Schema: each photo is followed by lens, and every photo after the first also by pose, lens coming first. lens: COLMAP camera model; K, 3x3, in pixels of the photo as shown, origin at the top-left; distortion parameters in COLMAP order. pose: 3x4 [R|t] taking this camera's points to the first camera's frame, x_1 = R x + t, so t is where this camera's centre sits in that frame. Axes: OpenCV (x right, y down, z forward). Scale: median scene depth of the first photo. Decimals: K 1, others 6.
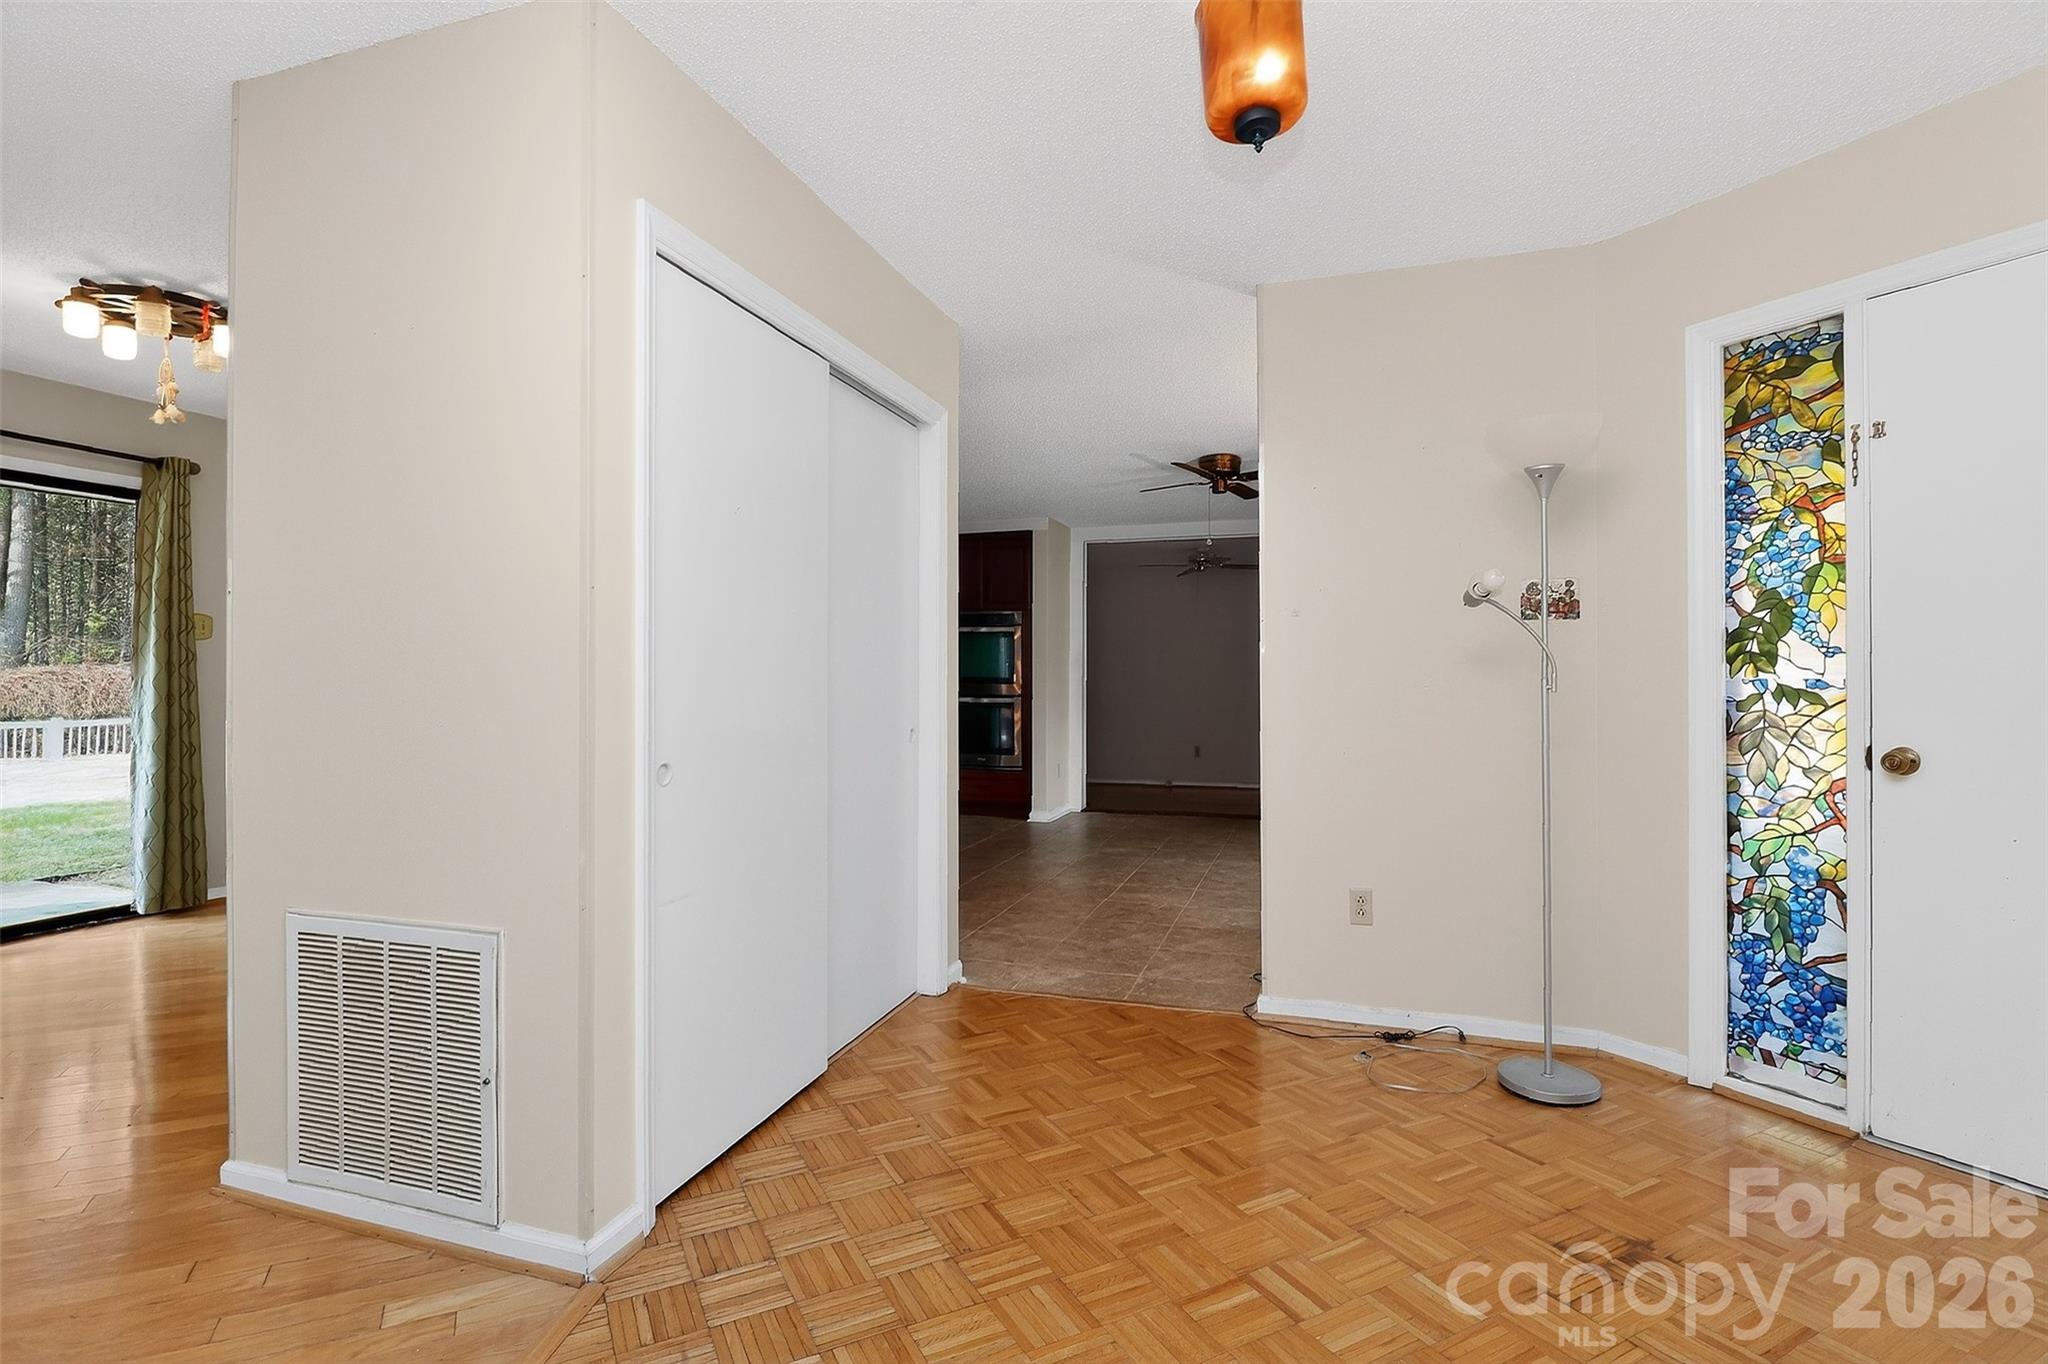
lens RADIAL K [[974.6, 0, 1023.2], [0, 974.6, 676.8], [0, 0, 1]] dist [-0.001702, -0.008630]
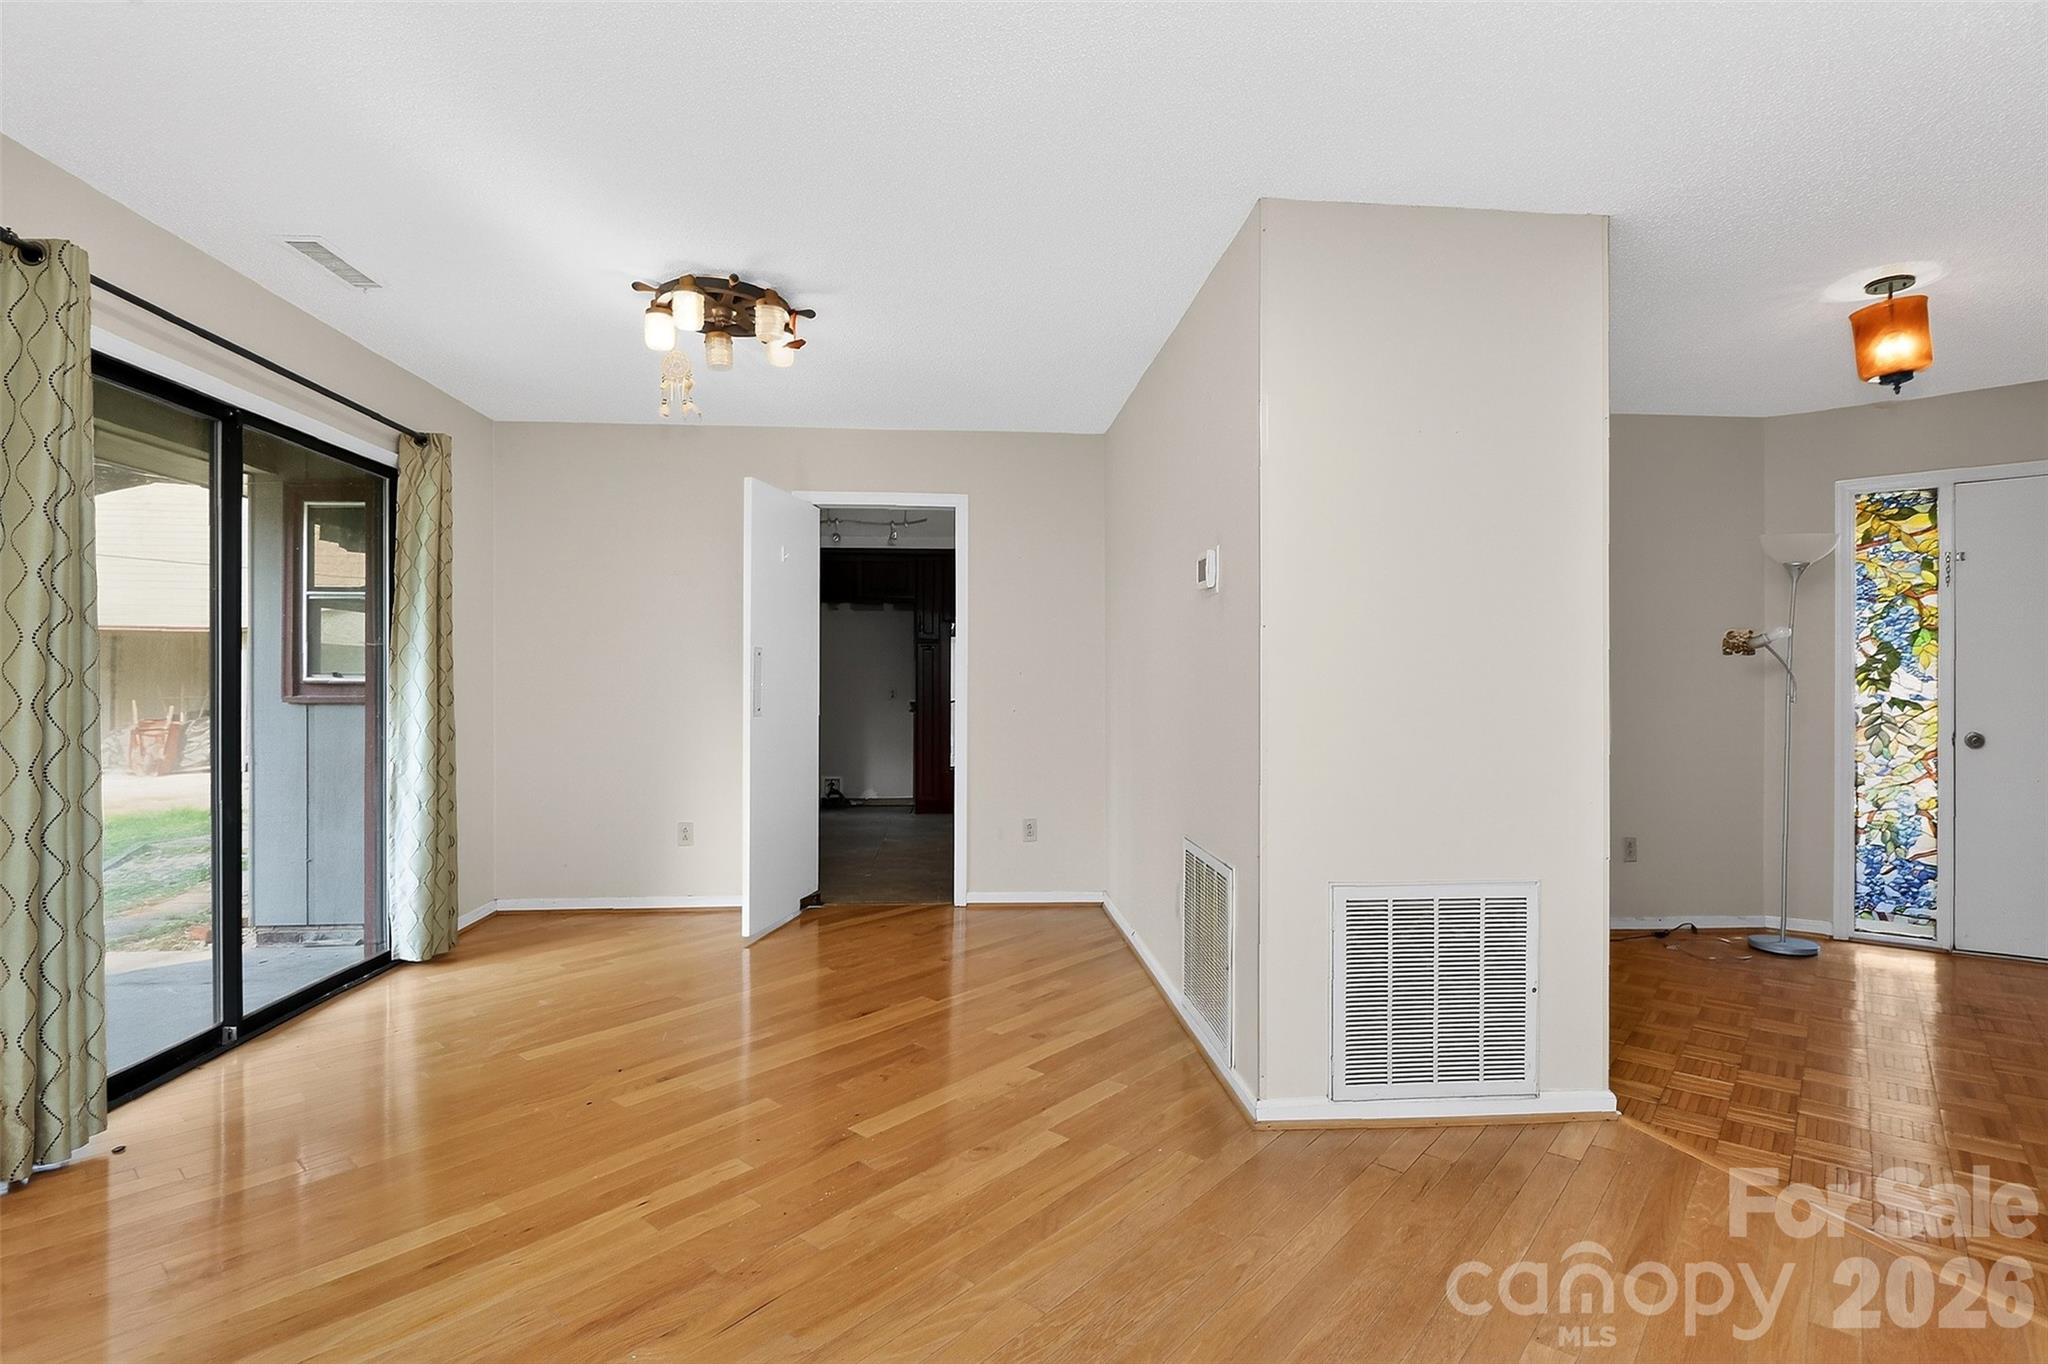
lens RADIAL K [[974.6, 0, 1023.2], [0, 974.6, 676.8], [0, 0, 1]] dist [-0.001702, -0.008630]
pose [[0.926203, 0.005987, 0.376977, -1.292999], [-0.005711, 0.999982, -0.001849, -0.017131], [-0.376981, -0.000440, 0.926221, -0.005925]]
